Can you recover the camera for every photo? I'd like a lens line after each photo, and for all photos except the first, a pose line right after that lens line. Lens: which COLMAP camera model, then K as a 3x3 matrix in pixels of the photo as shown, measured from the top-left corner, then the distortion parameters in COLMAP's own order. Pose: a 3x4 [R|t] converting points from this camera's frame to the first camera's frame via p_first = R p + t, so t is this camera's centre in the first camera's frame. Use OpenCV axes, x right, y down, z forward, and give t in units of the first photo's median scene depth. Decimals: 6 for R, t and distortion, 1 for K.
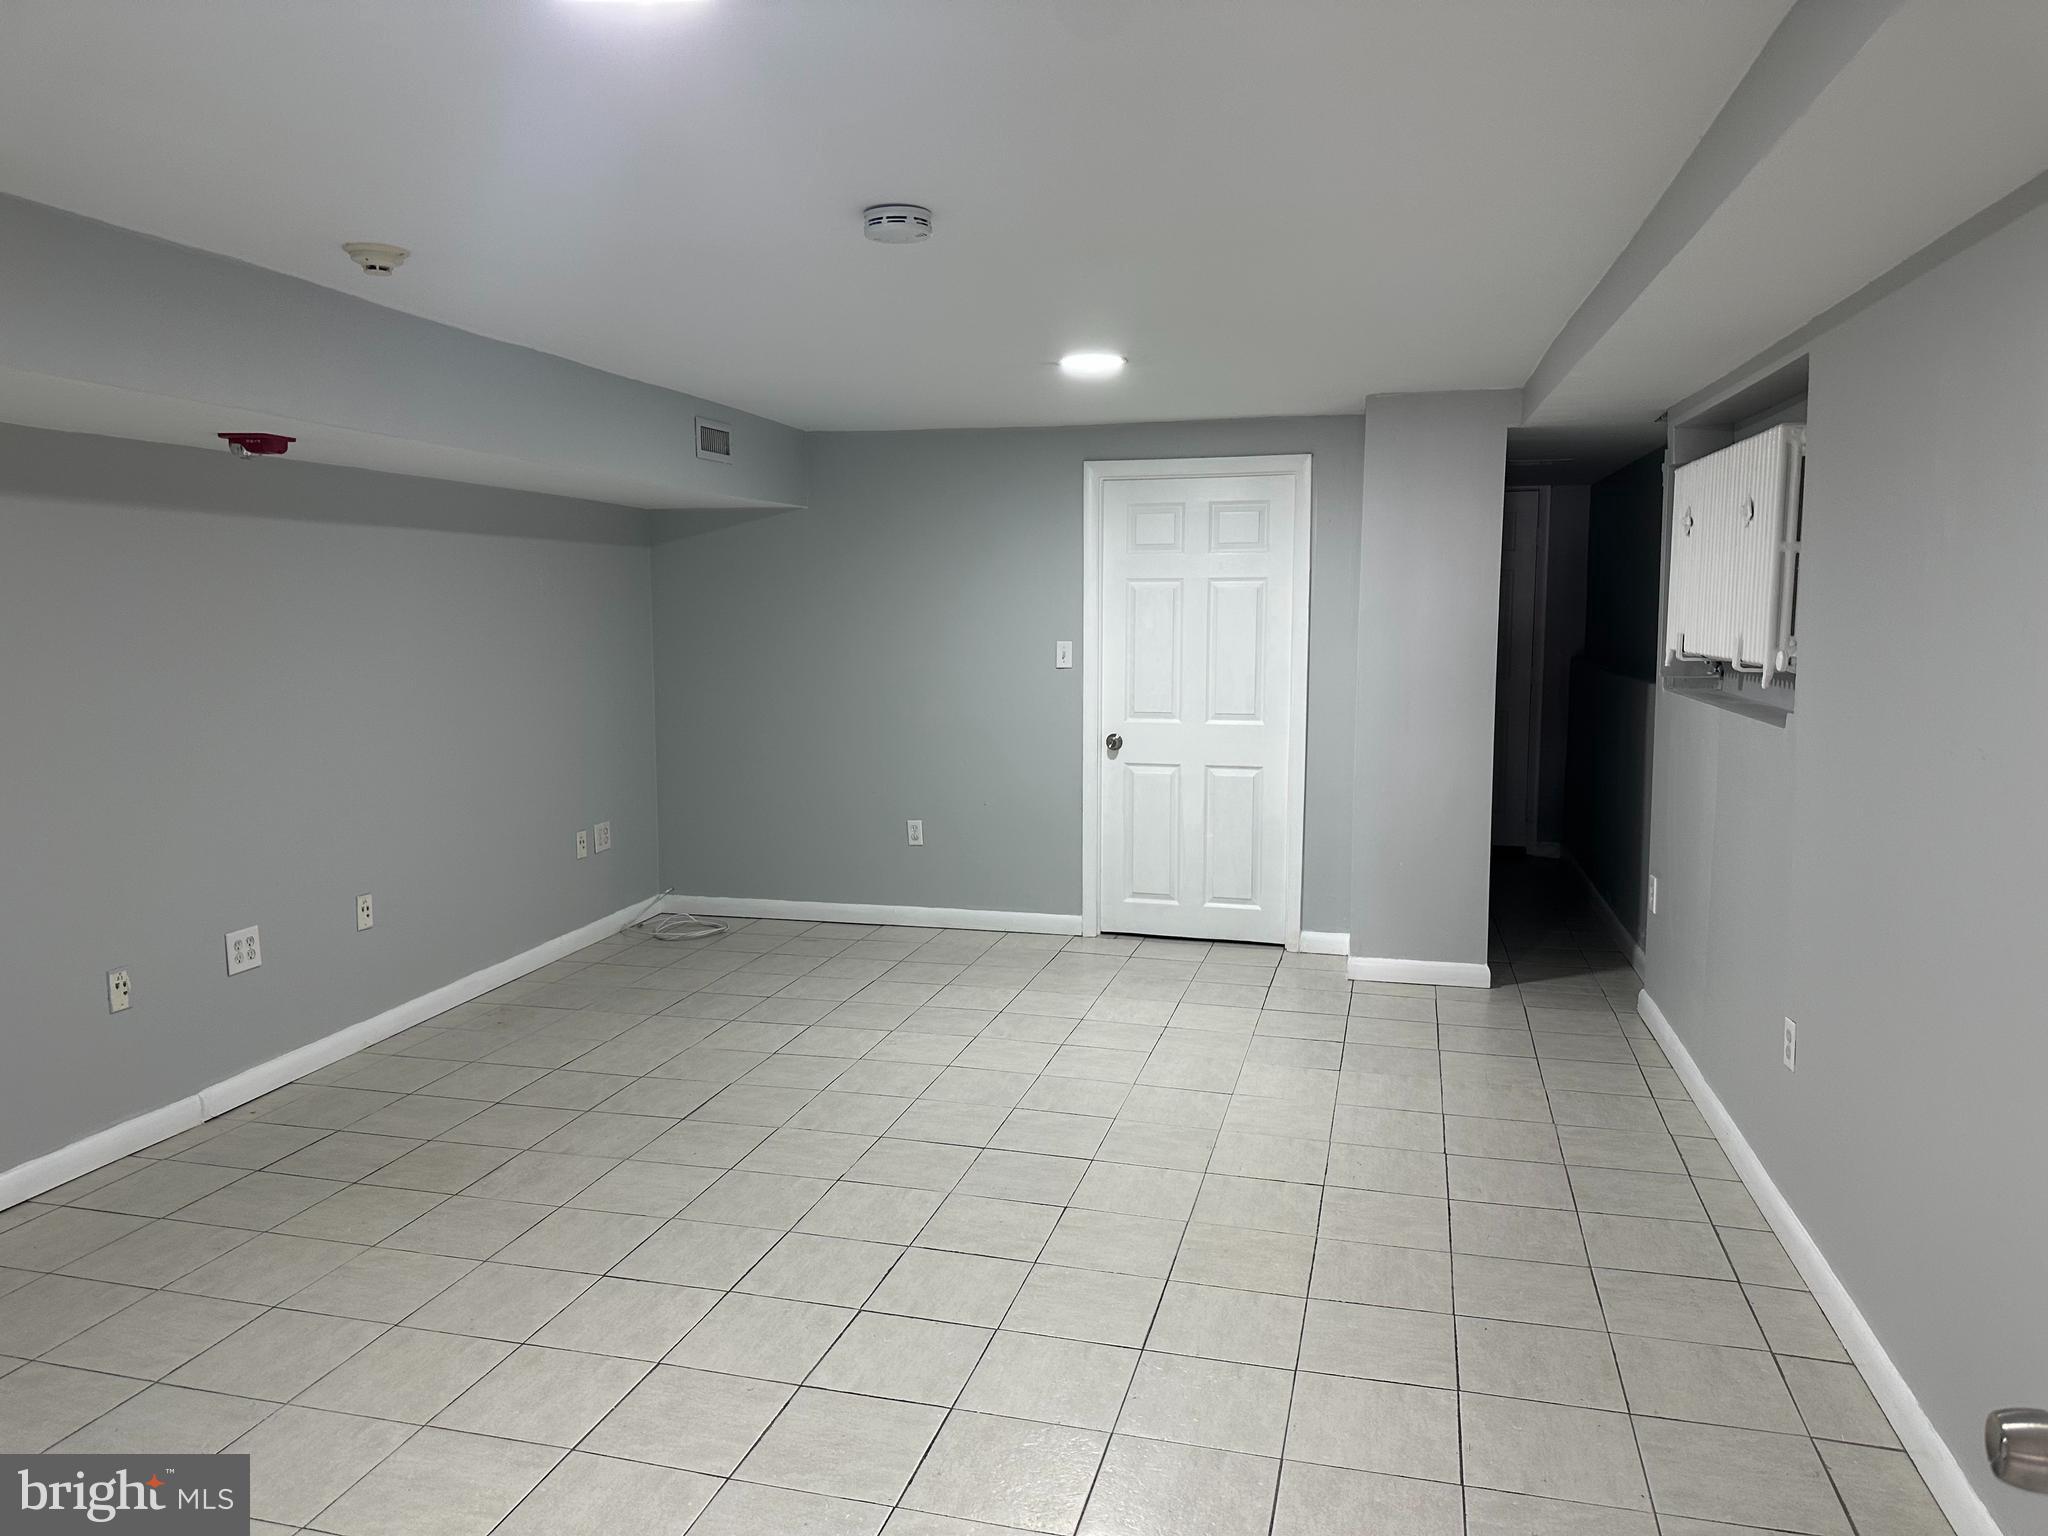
lens RADIAL K [[1422.0, 0, 1024.0], [0, 1422.0, 768.0], [0, 0, 1]] dist [0.001709, 0.000144]
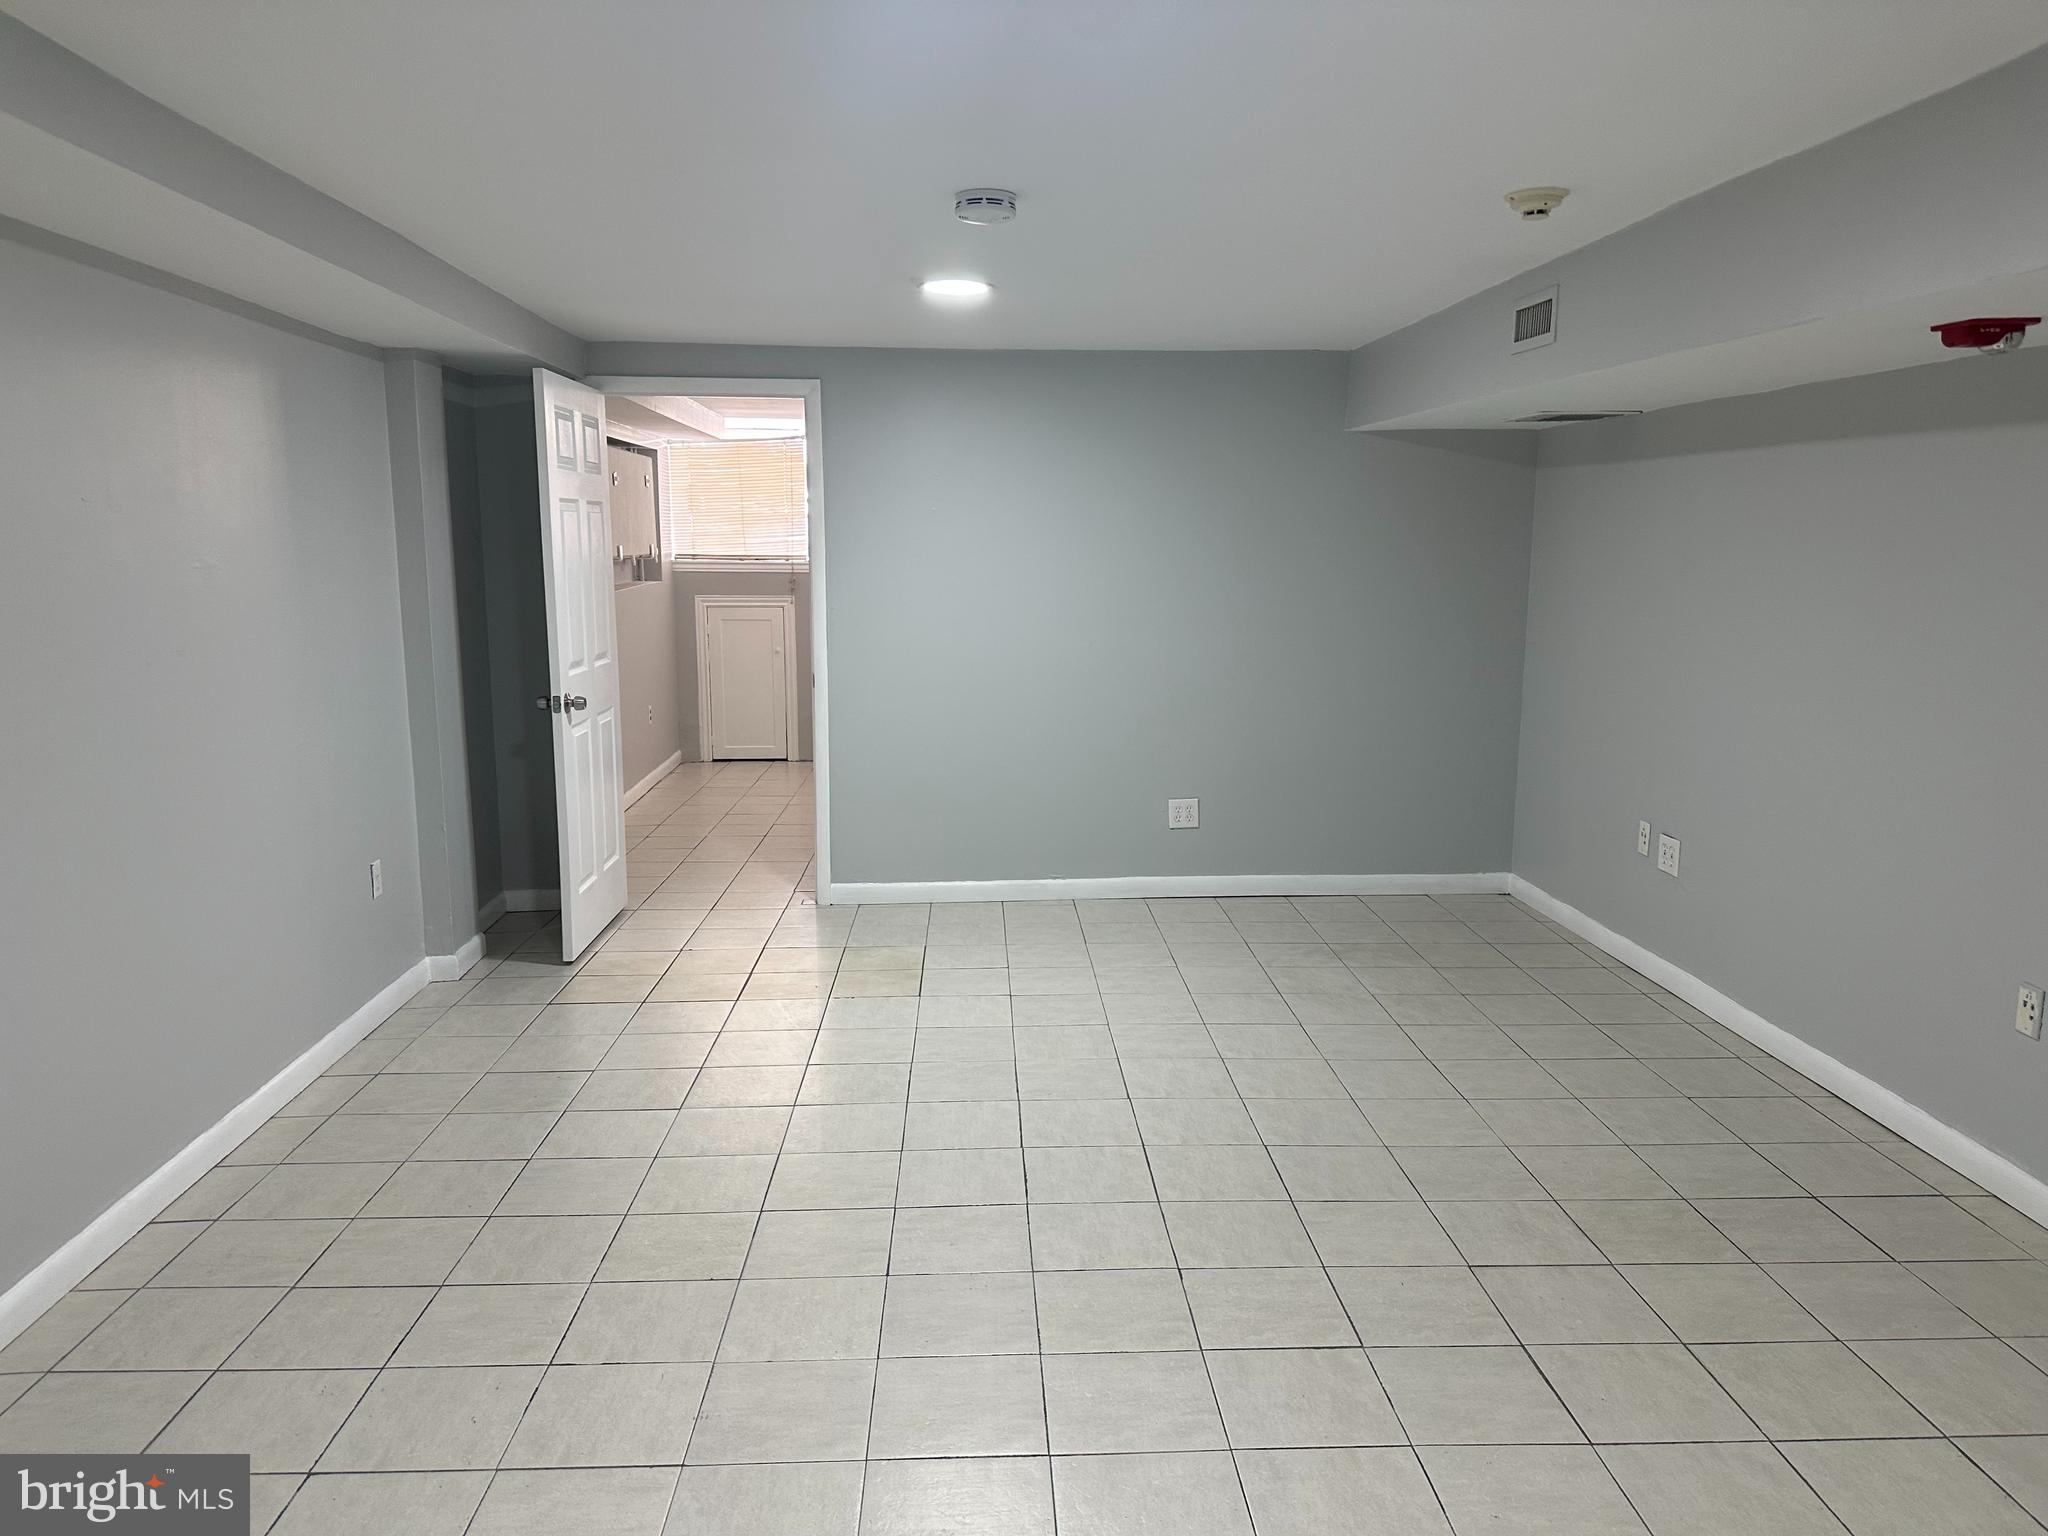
lens RADIAL K [[1411.4, 0, 1024.0], [0, 1411.4, 768.0], [0, 0, 1]] dist [-0.000610, 0.000343]
pose [[-0.954782, 0.050206, -0.293036, 0.198631], [-0.031440, 0.963062, 0.267439, -0.223226], [0.295638, 0.264559, -0.917936, 1.871135]]
